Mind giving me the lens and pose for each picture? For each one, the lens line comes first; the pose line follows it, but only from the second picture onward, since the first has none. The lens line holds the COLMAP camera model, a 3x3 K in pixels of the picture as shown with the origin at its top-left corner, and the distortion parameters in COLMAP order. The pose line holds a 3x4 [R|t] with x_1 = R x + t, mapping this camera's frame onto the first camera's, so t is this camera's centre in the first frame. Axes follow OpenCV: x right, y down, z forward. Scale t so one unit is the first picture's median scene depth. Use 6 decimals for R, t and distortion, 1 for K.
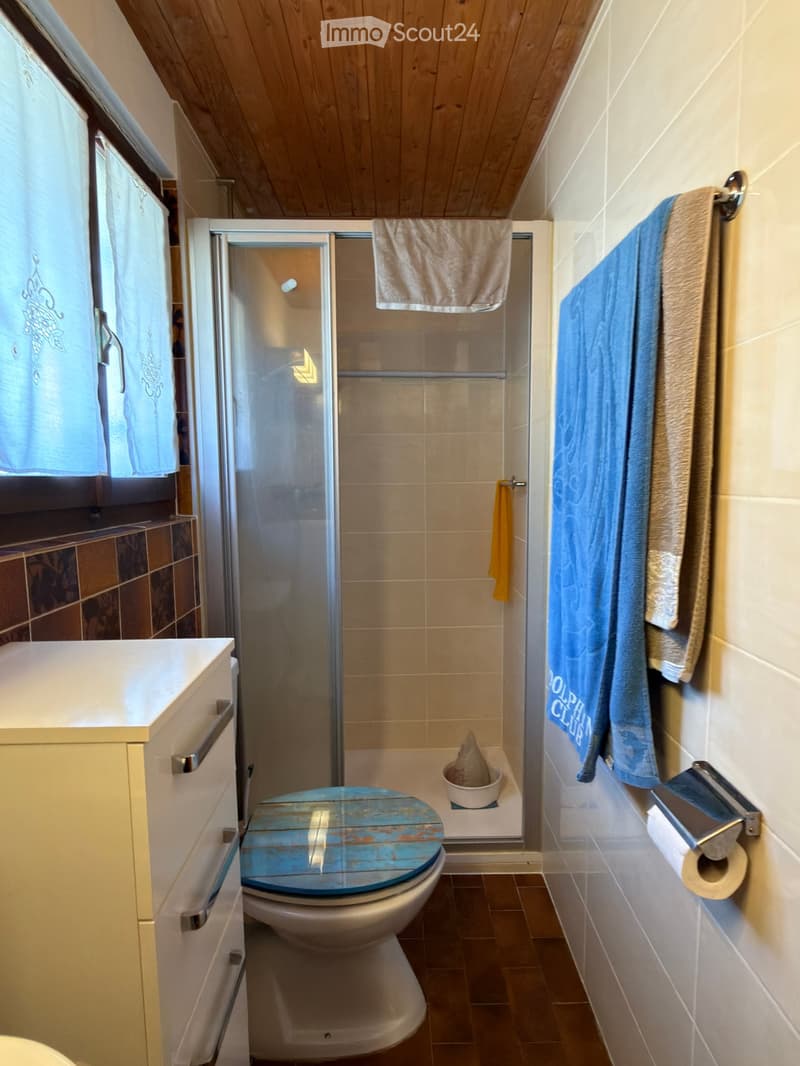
lens RADIAL K [[587.7, 0, 400.0], [0, 587.7, 531.8], [0, 0, 1]] dist [0.003237, -0.000896]
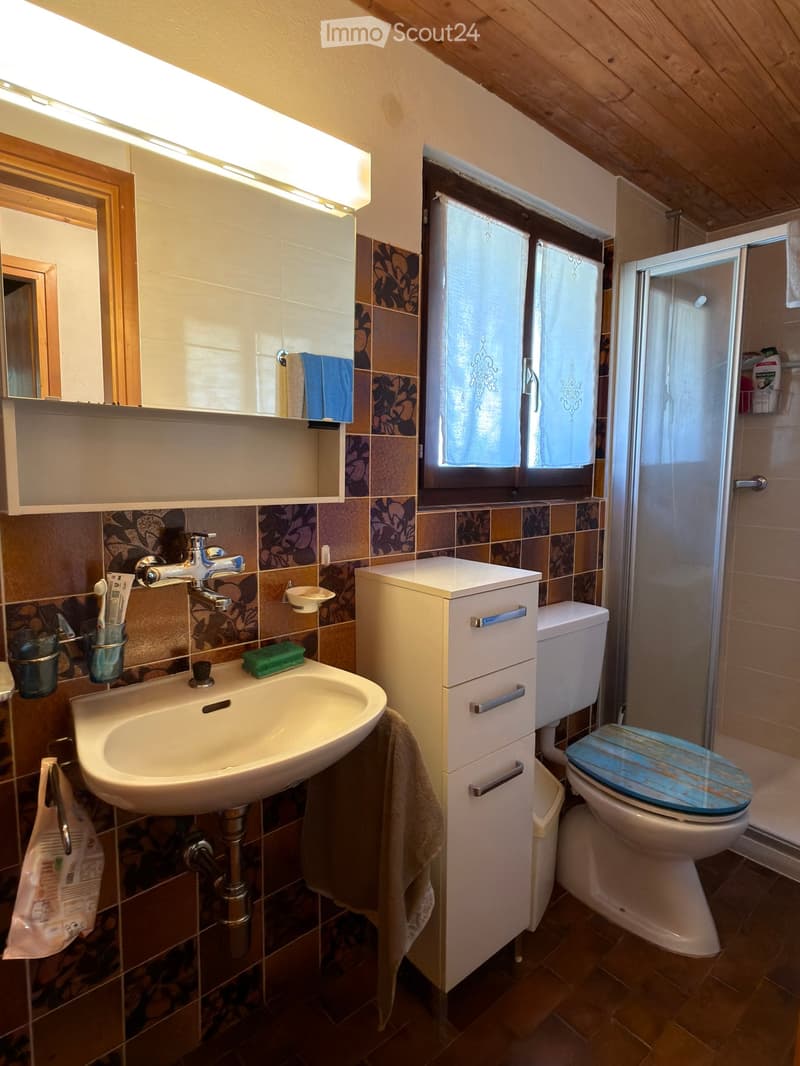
lens RADIAL K [[587.7, 0, 402.4], [0, 587.7, 529.4], [0, 0, 1]] dist [0.003237, -0.000896]
pose [[0.647517, 0.105155, -0.754761, 0.367006], [-0.088878, 0.994095, 0.062251, -0.000928], [0.756850, 0.026773, 0.653040, -0.178826]]
